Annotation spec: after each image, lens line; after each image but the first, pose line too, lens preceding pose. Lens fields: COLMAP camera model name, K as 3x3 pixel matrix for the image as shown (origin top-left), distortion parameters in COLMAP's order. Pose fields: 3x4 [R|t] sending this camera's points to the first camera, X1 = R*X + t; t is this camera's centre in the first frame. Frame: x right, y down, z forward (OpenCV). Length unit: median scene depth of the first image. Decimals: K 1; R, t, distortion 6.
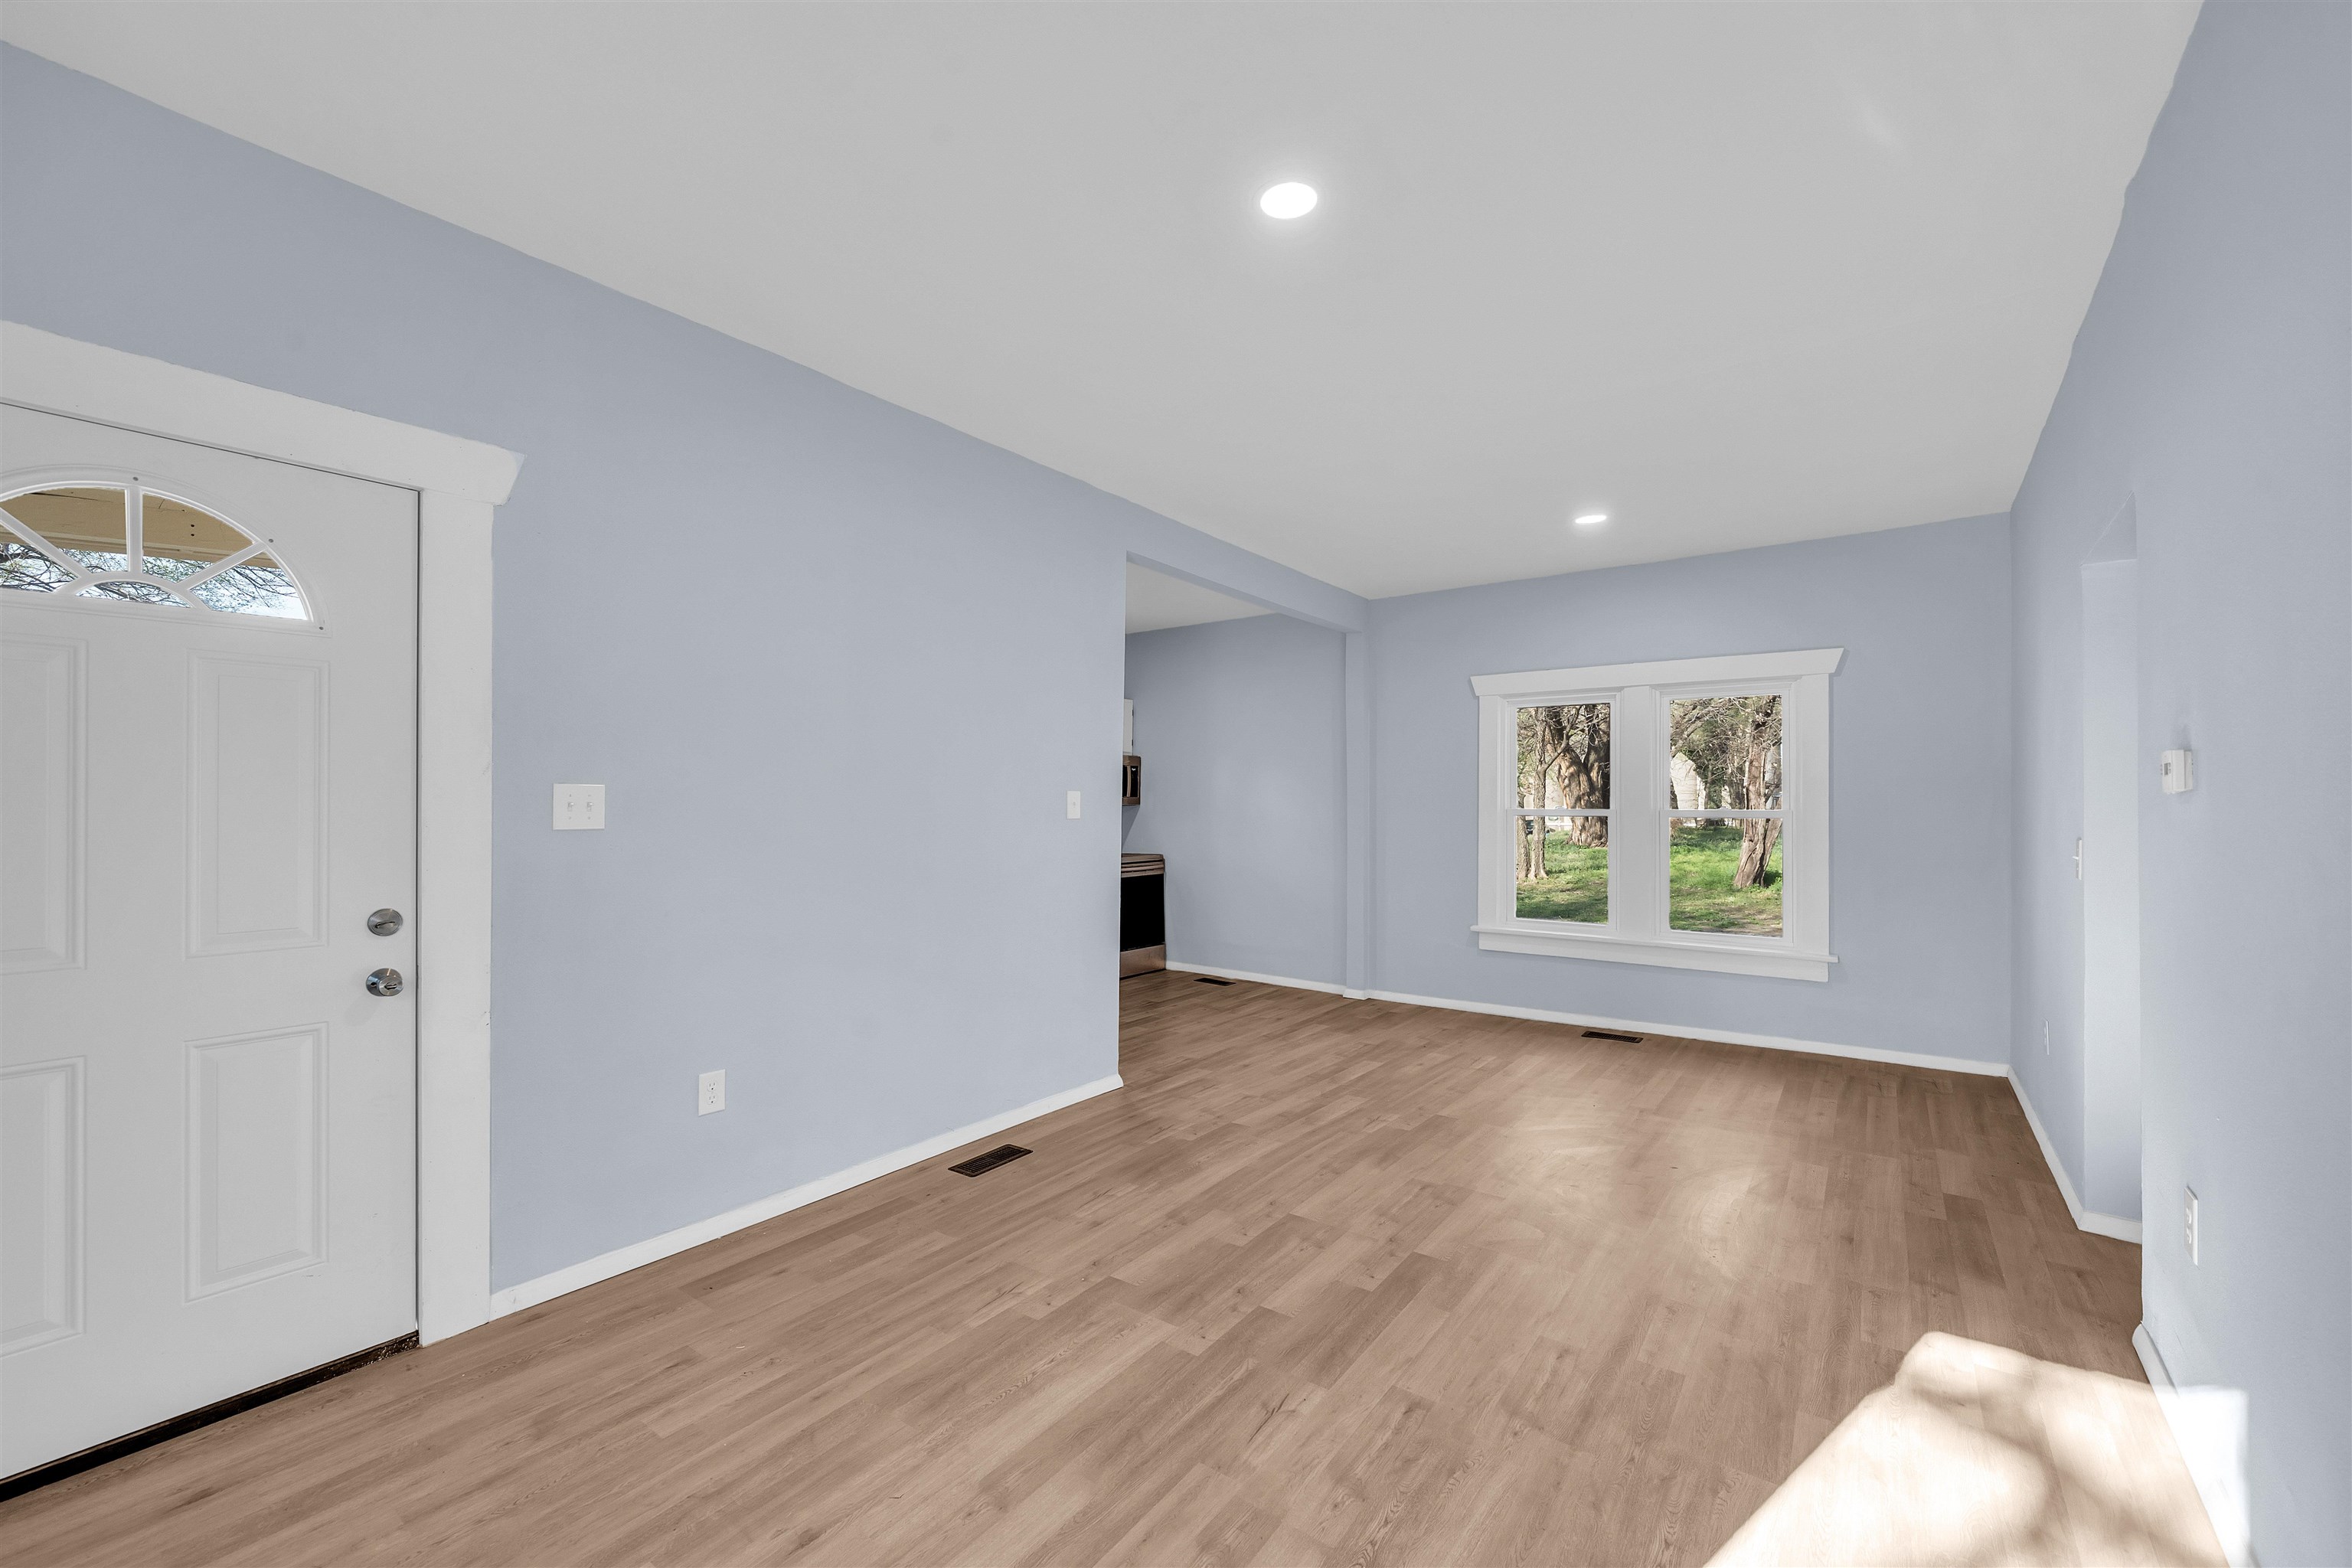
lens RADIAL K [[929.4, 0, 1170.2], [0, 929.4, 805.2], [0, 0, 1]] dist [-0.000983, -0.000618]
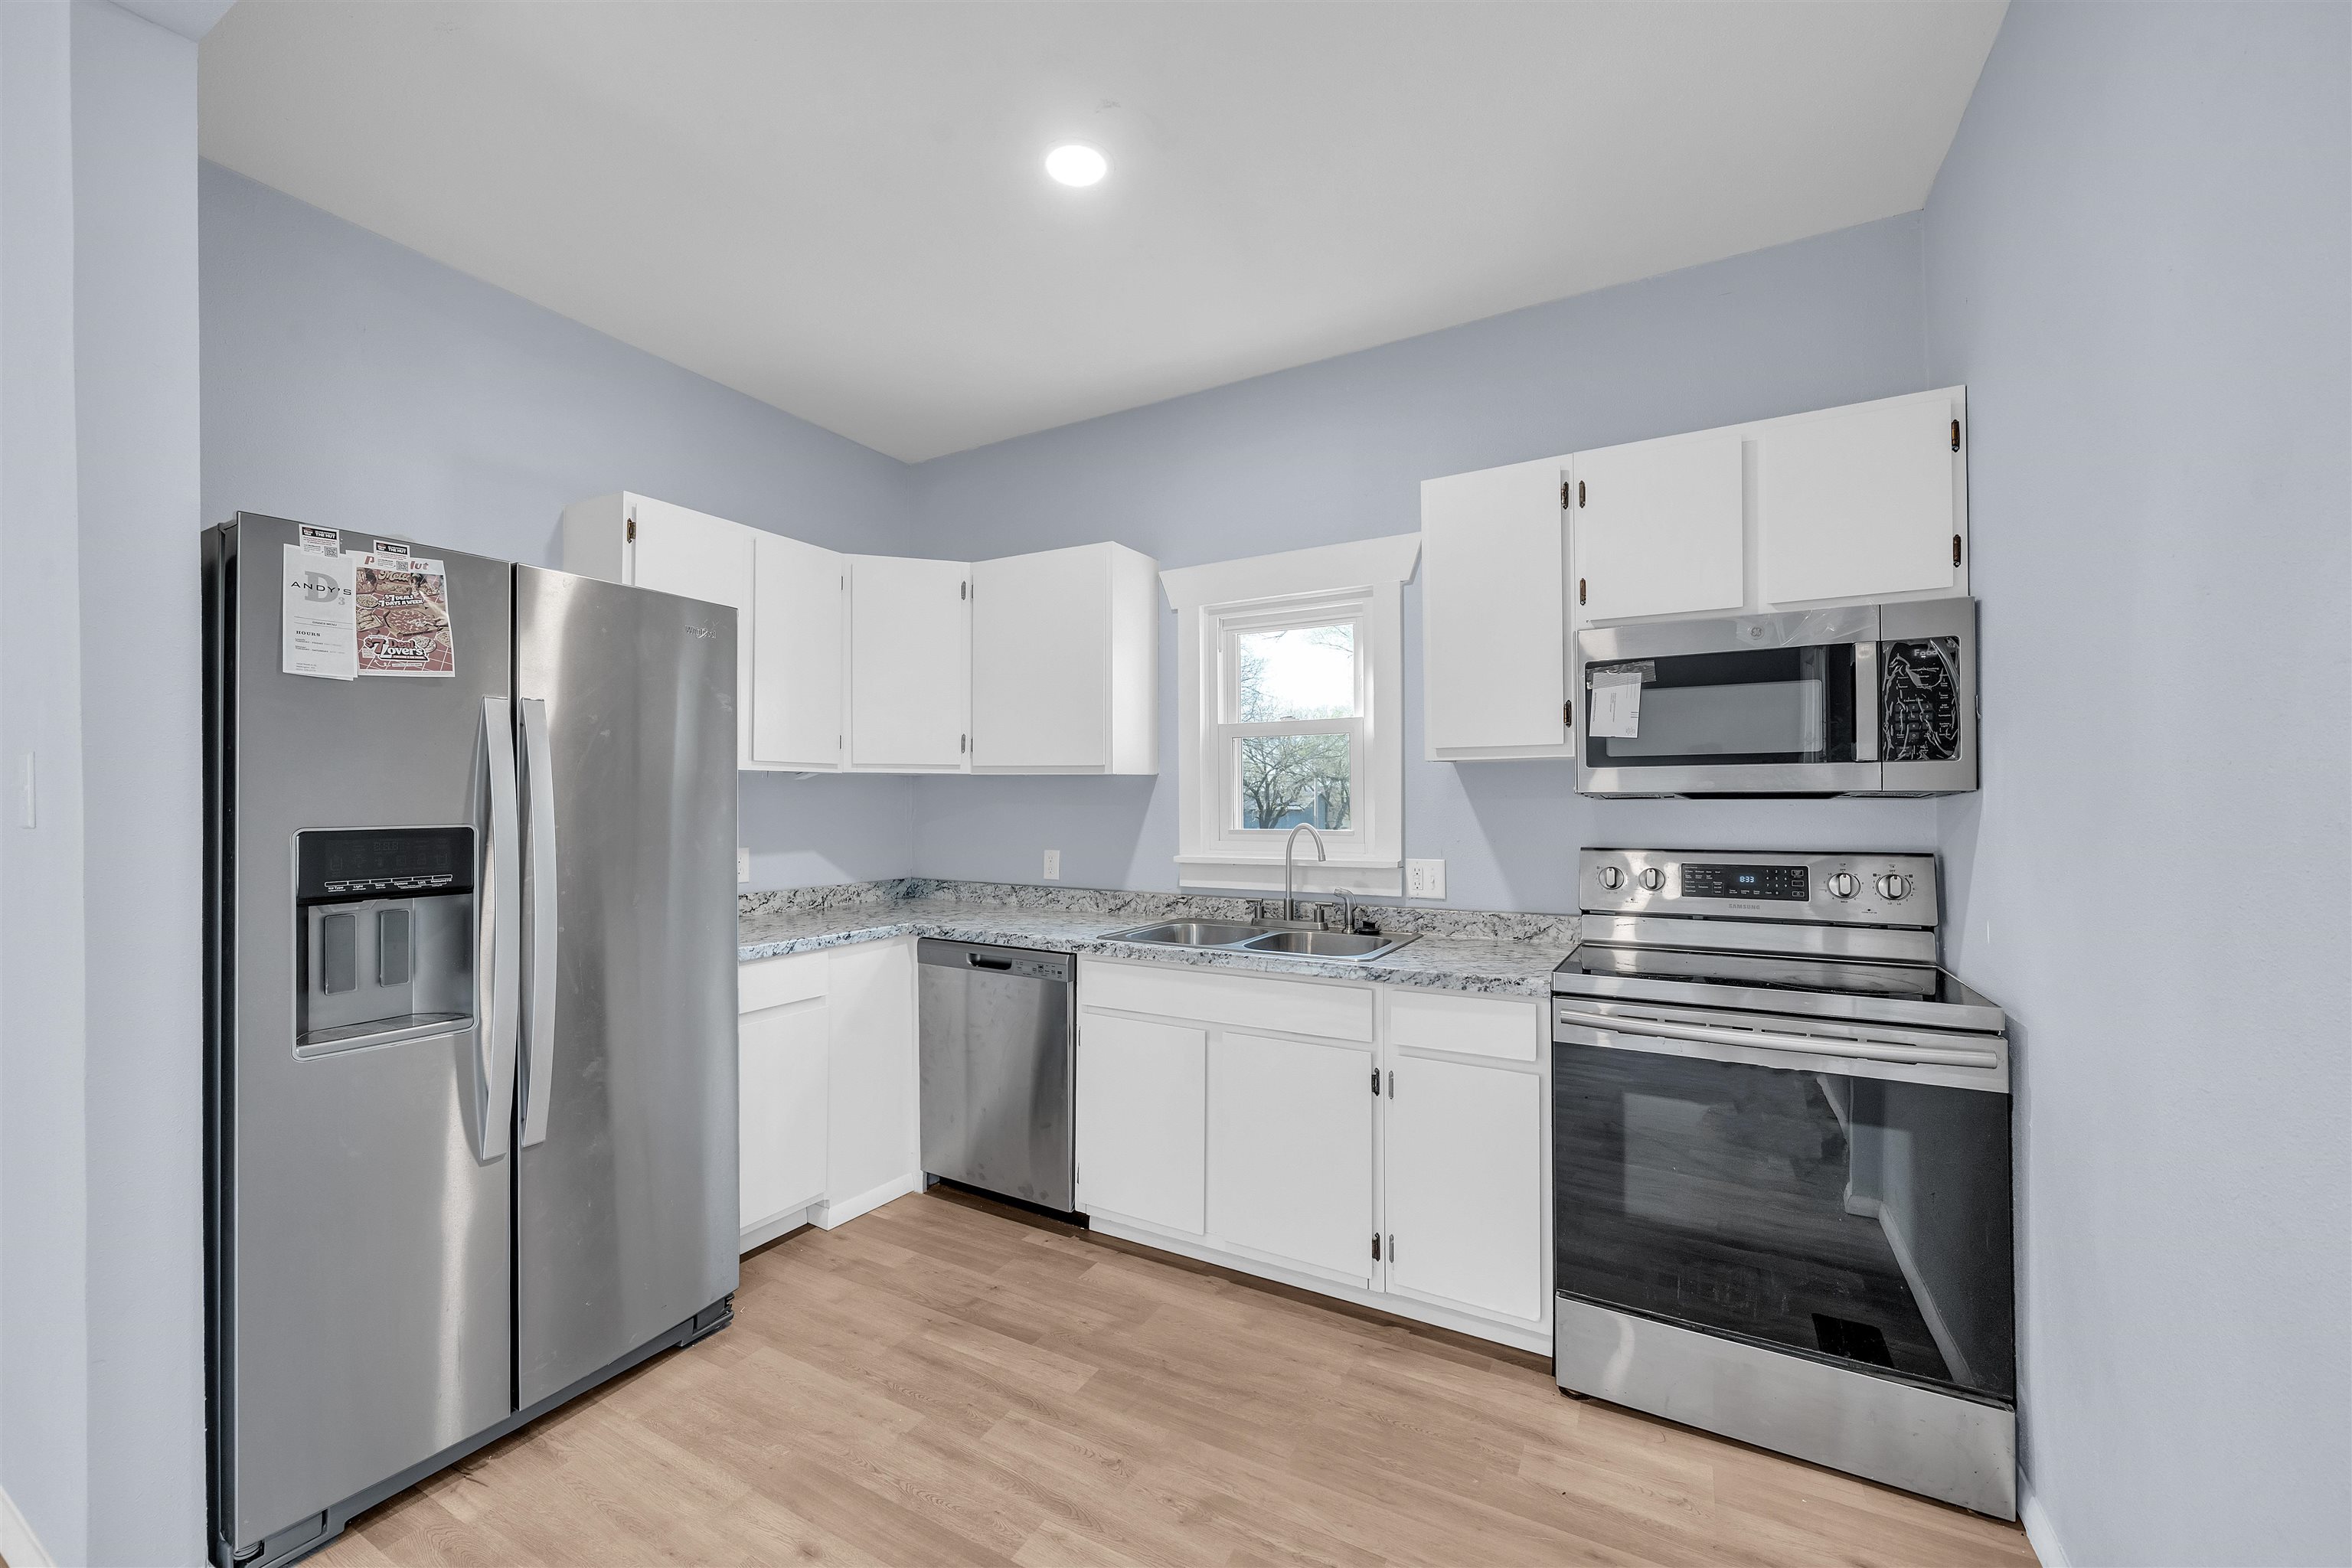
lens RADIAL K [[929.4, 0, 1170.2], [0, 929.4, 805.2], [0, 0, 1]] dist [-0.000983, -0.000618]
pose [[0.155954, 0.004183, -0.987755, 0.411961], [0.000734, 0.999990, 0.004351, 0.005445], [0.987764, -0.001403, 0.155949, 1.704932]]
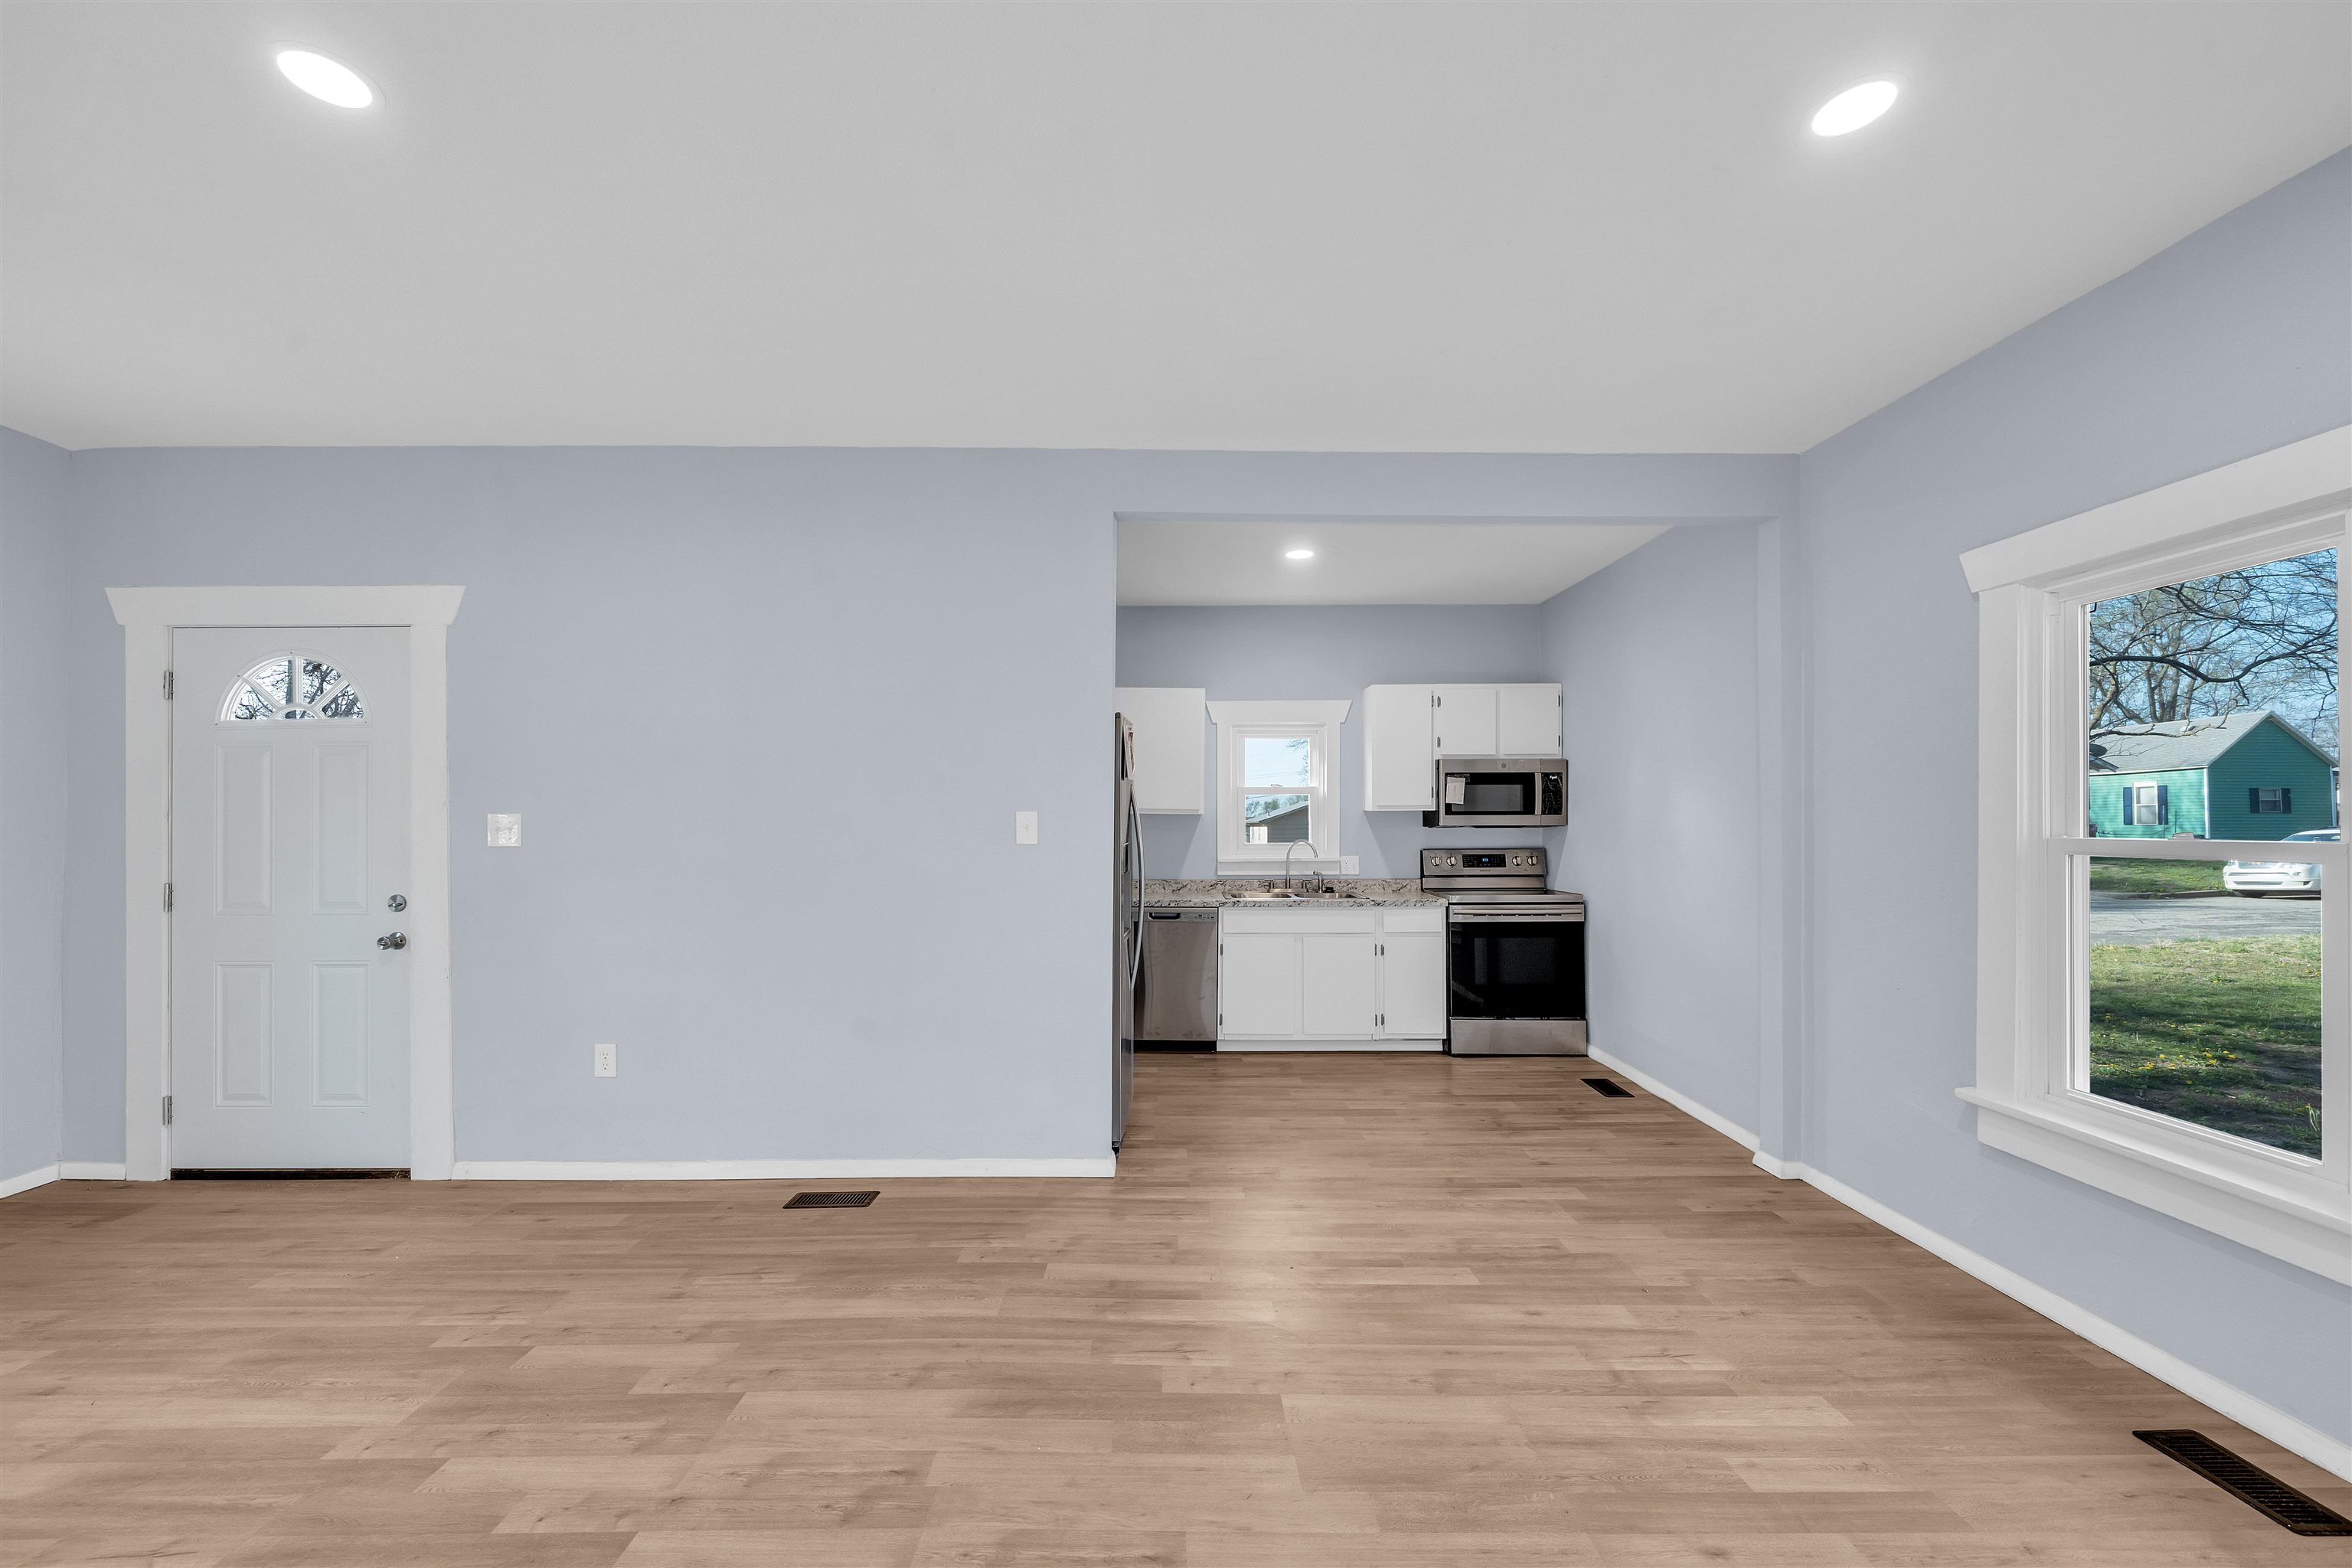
lens RADIAL K [[906.3, 0, 1173.9], [0, 906.3, 822.7], [0, 0, 1]] dist [-0.002482, -0.000558]
pose [[0.613503, -0.000224, -0.789692, 0.779111], [0.001128, 0.999999, 0.000592, -0.007127], [0.789692, -0.001254, 0.613503, 0.722606]]
